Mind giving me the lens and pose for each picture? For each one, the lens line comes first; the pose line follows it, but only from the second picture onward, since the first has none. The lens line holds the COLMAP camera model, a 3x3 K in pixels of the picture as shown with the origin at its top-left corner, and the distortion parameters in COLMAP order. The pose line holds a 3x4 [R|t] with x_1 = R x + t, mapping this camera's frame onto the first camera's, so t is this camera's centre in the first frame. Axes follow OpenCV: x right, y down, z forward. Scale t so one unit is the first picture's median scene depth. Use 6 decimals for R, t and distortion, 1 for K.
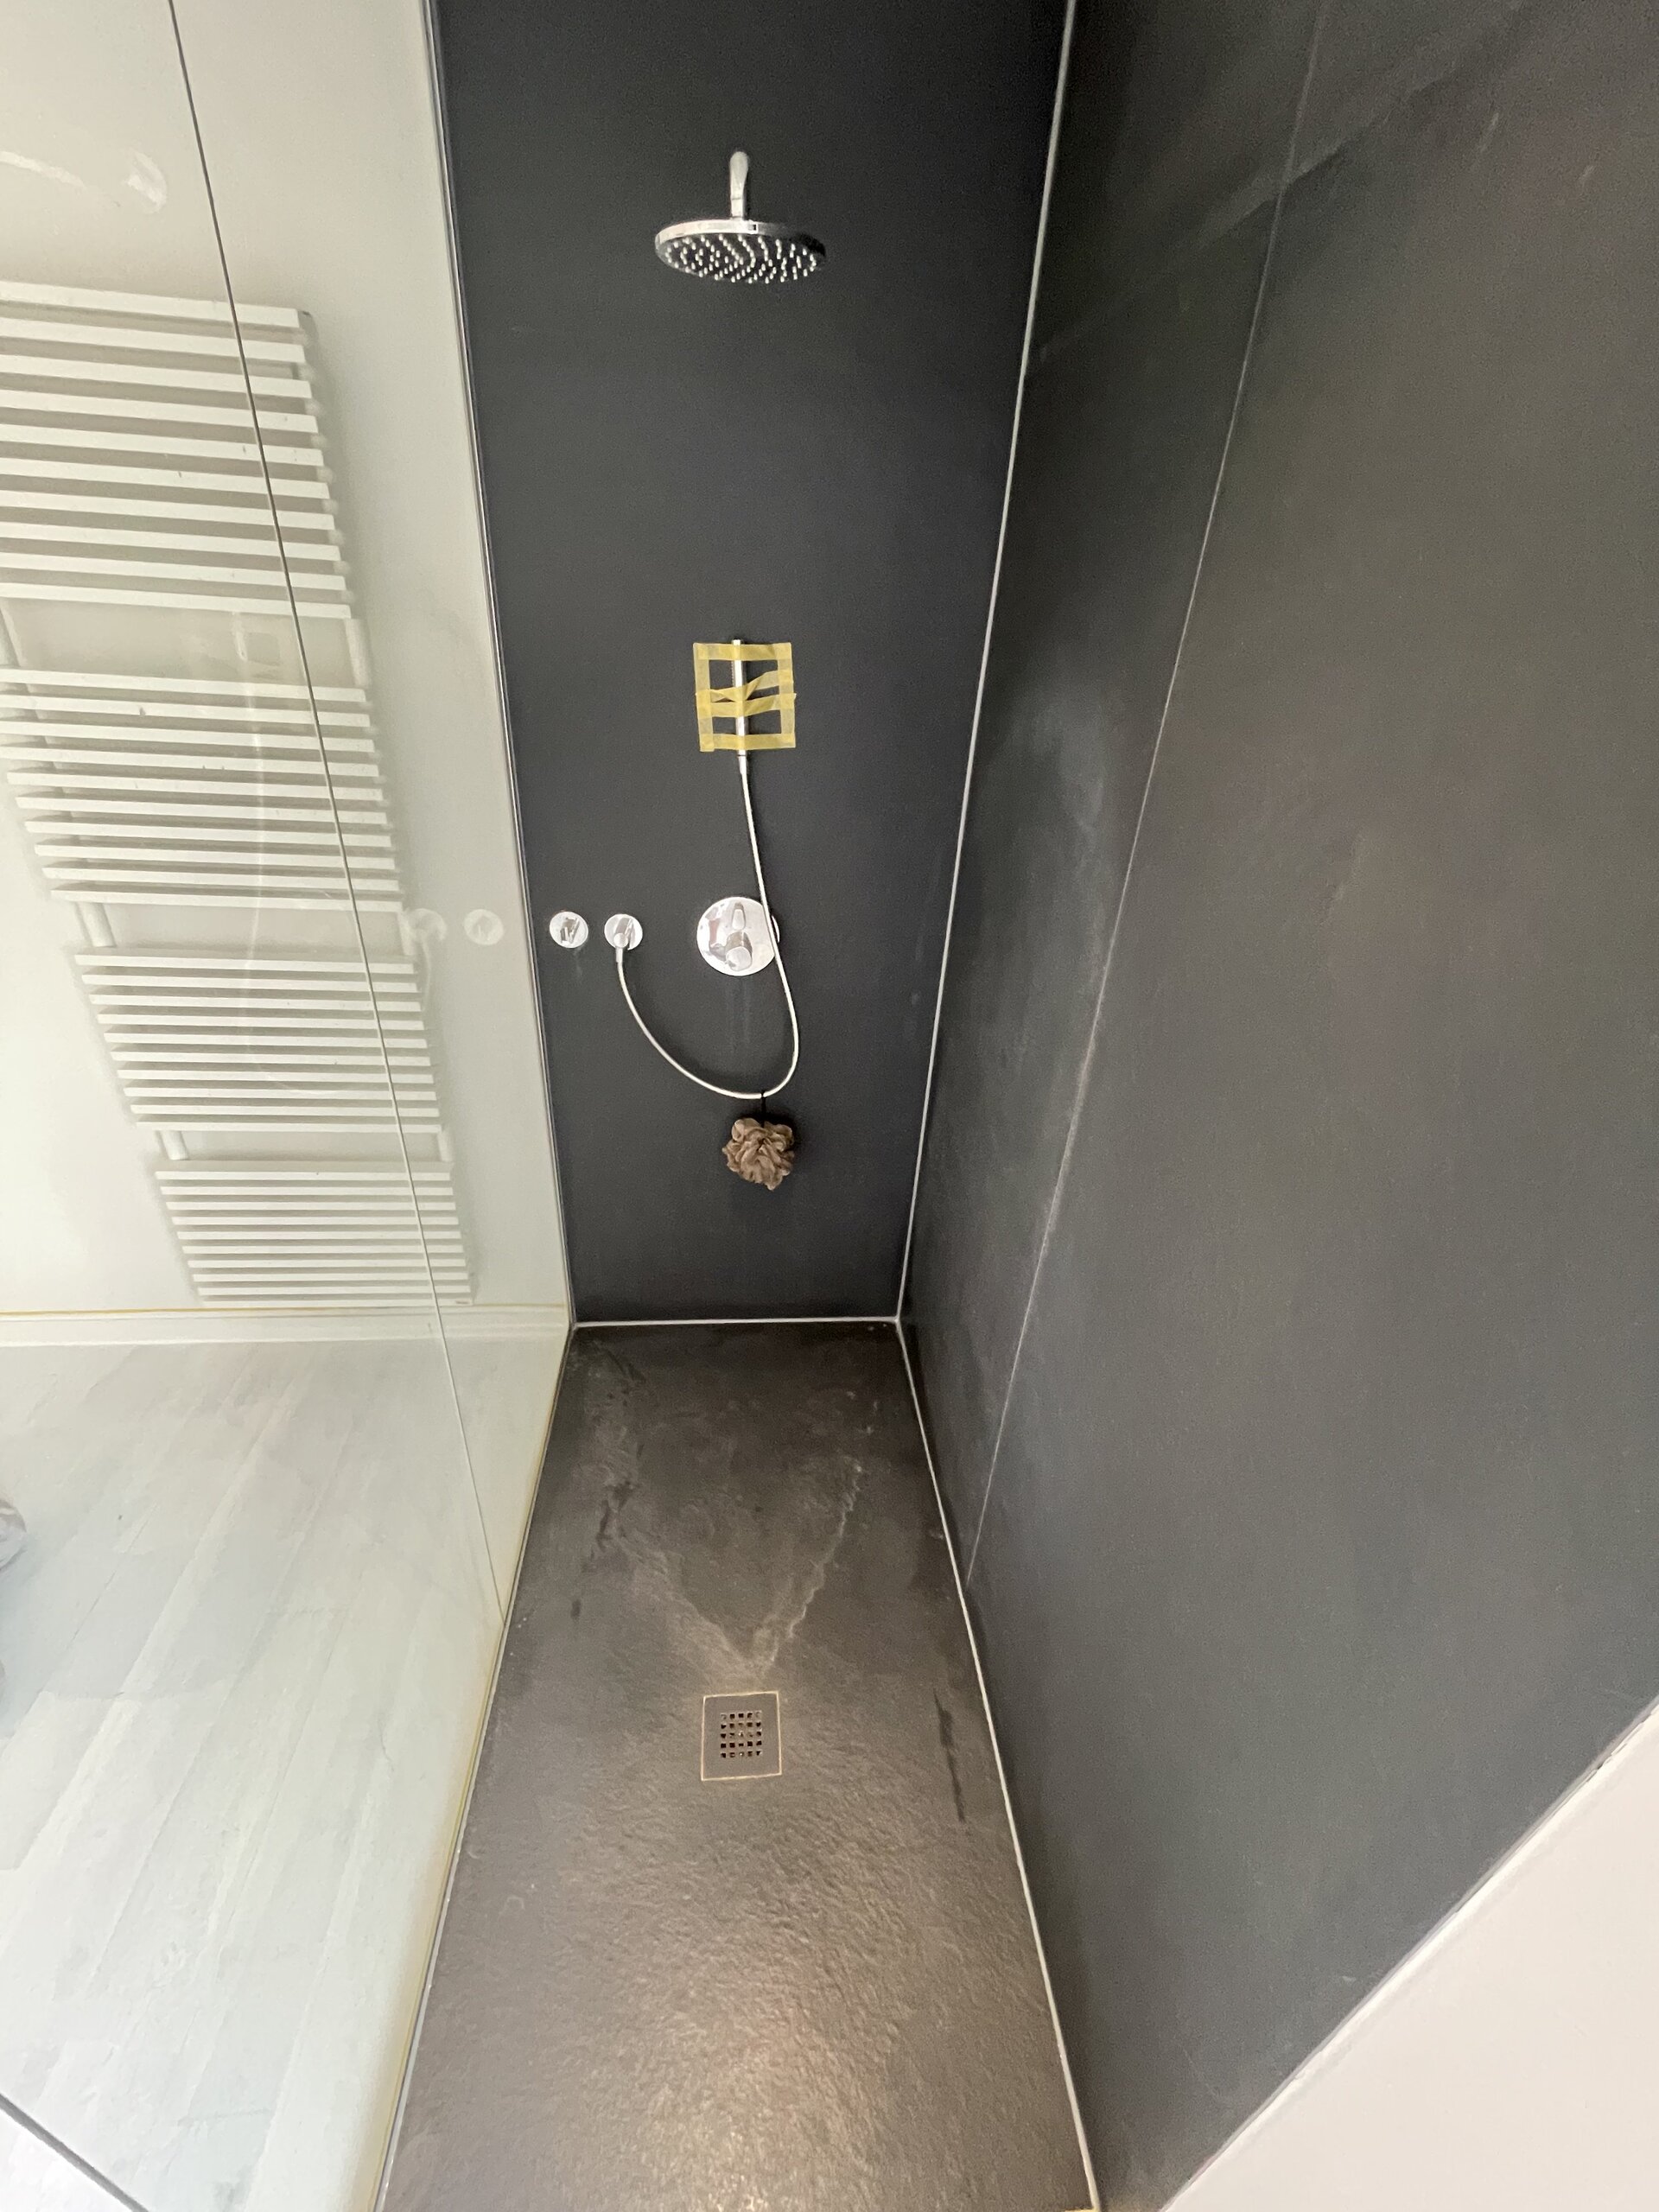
lens RADIAL K [[897.0, 0, 822.9], [0, 897.0, 1104.4], [0, 0, 1]] dist [-0.003234, 0.000003]
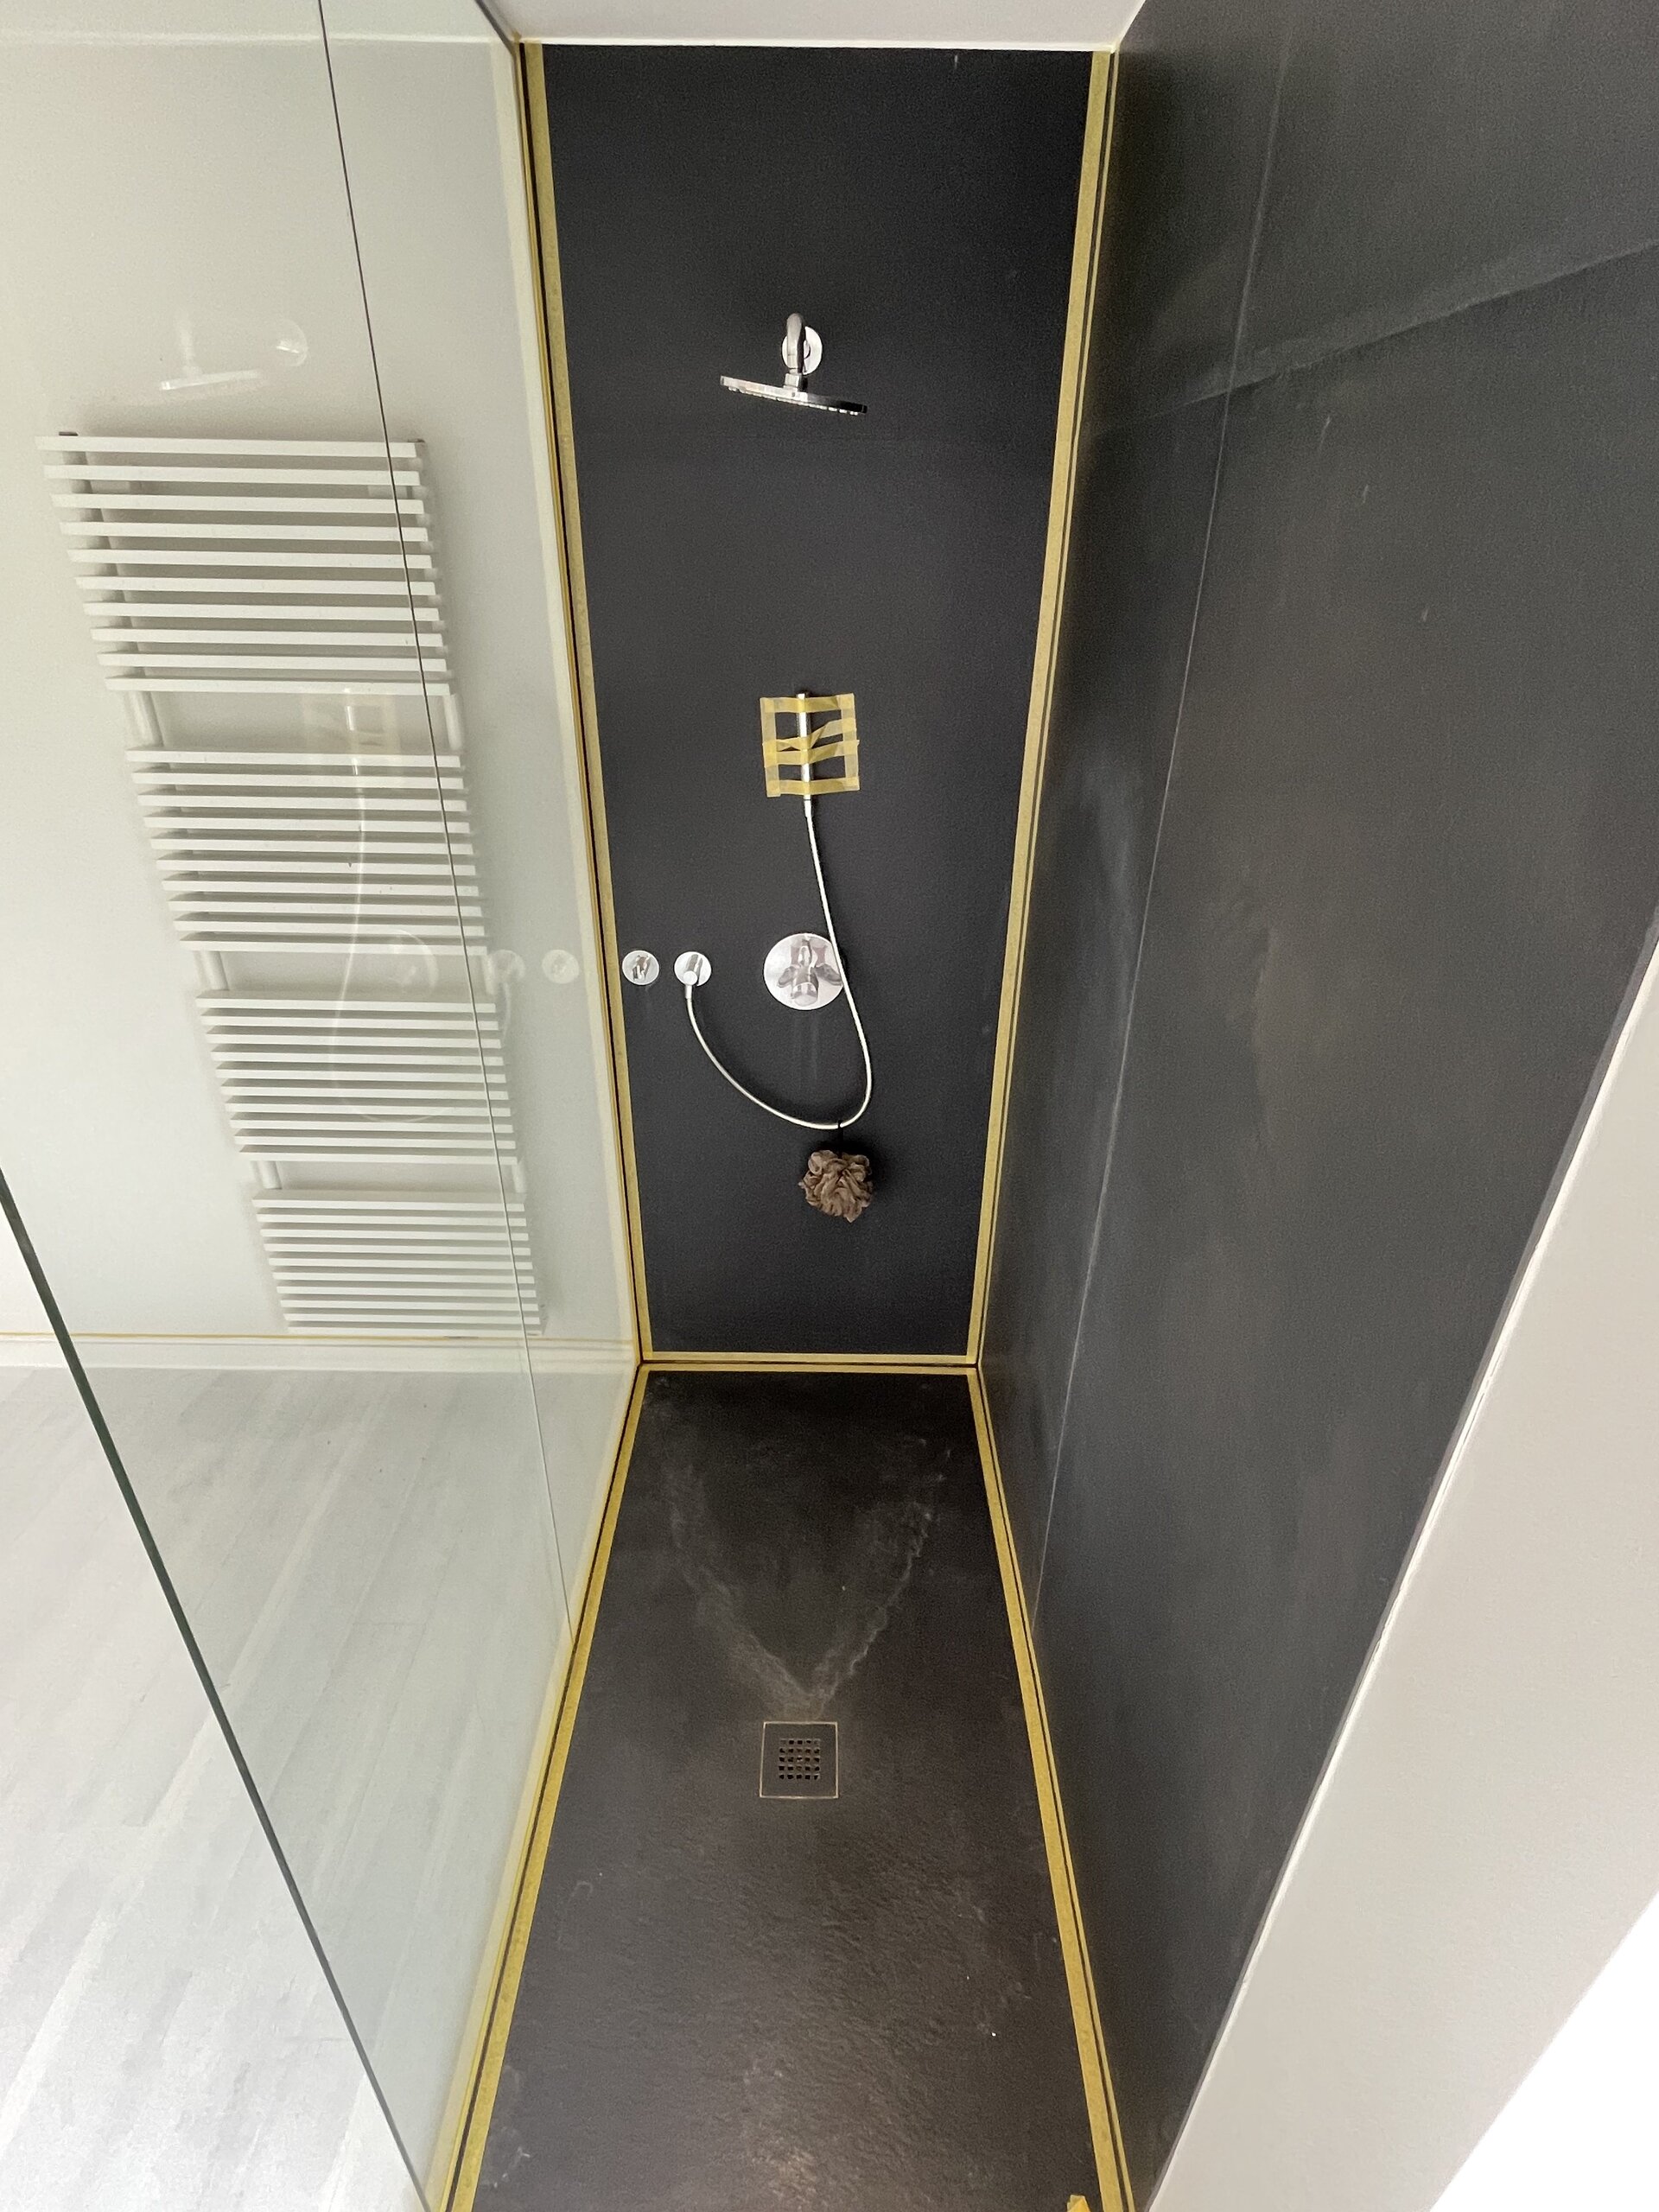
lens RADIAL K [[1084.1, 0, 826.2], [0, 1084.1, 1093.3], [0, 0, 1]] dist [0.002552, -0.000316]
pose [[0.995175, 0.000588, -0.098110, 0.054043], [-0.003799, 0.999463, -0.032541, -0.012457], [0.098038, 0.032756, 0.994643, -0.225895]]
